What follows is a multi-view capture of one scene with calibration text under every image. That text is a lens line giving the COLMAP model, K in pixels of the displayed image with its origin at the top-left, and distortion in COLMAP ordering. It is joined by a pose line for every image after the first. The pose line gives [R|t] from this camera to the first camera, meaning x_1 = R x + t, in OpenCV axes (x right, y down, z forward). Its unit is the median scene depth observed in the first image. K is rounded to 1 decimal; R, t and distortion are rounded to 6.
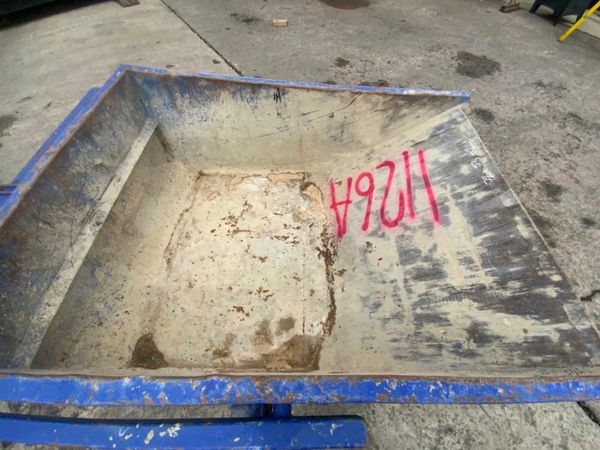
lens RADIAL K [[243.5, 0, 299.5], [0, 243.5, 224.3], [0, 0, 1]] dist [0.017720, -0.017845]
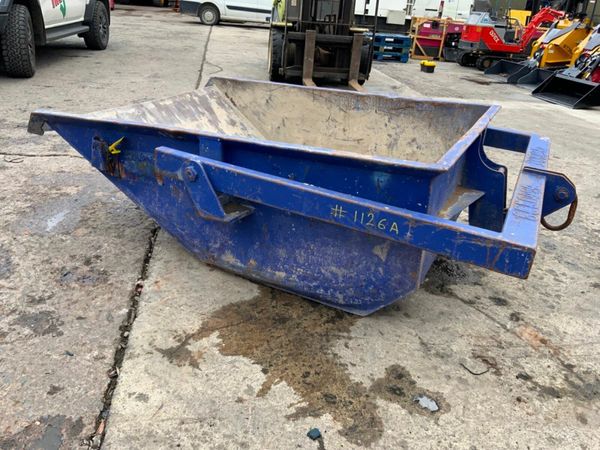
lens RADIAL K [[494.4, 0, 299.5], [0, 494.4, 226.4], [0, 0, 1]] dist [0.106736, -0.224699]
pose [[-0.898831, -0.247254, 0.361895, -0.874273], [0.315623, 0.207769, 0.925859, -1.845010], [-0.304113, 0.946413, -0.108711, 1.360463]]
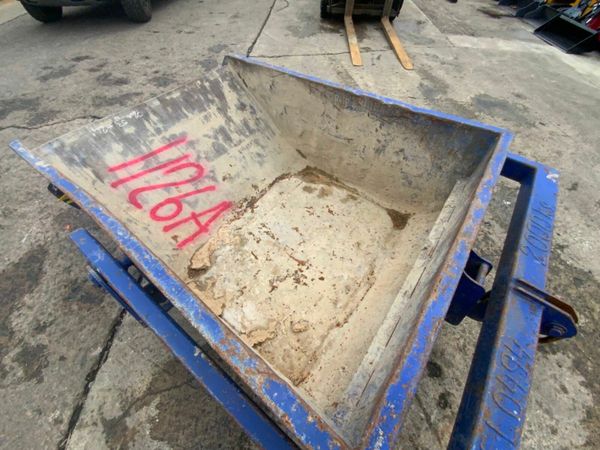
lens RADIAL K [[243.5, 0, 299.5], [0, 243.5, 224.3], [0, 0, 1]] dist [0.017720, -0.017845]
pose [[-0.805982, -0.486068, 0.337832, -0.584073], [0.475146, -0.190872, 0.858955, -0.885673], [-0.353028, 0.852822, 0.384793, 0.598068]]
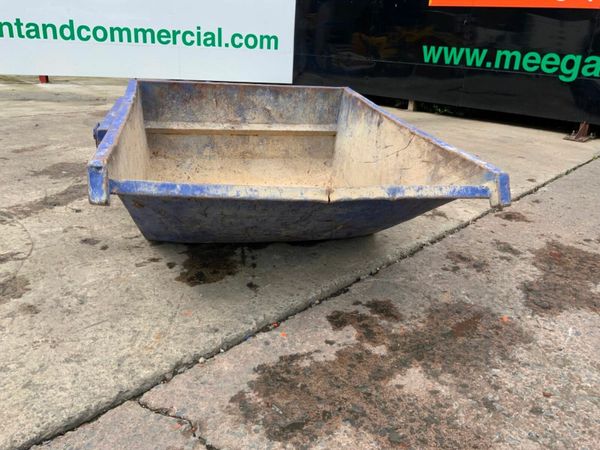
lens RADIAL K [[496.6, 0, 300.8], [0, 496.6, 224.5], [0, 0, 1]] dist [0.102656, -0.217586]
pose [[0.241421, 0.345692, -0.906760, 1.934121], [-0.840217, 0.541981, -0.017080, 0.017162], [0.485542, 0.765999, 0.421302, 0.294492]]
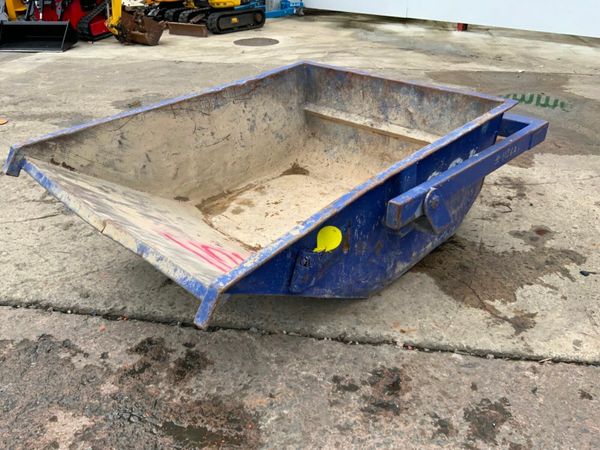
lens RADIAL K [[496.6, 0, 300.8], [0, 496.6, 224.5], [0, 0, 1]] dist [0.102656, -0.217586]
pose [[-0.673462, 0.356726, -0.647453, 1.237617], [-0.621549, 0.200864, 0.757186, -1.485838], [0.400158, 0.912360, 0.086448, 0.923056]]
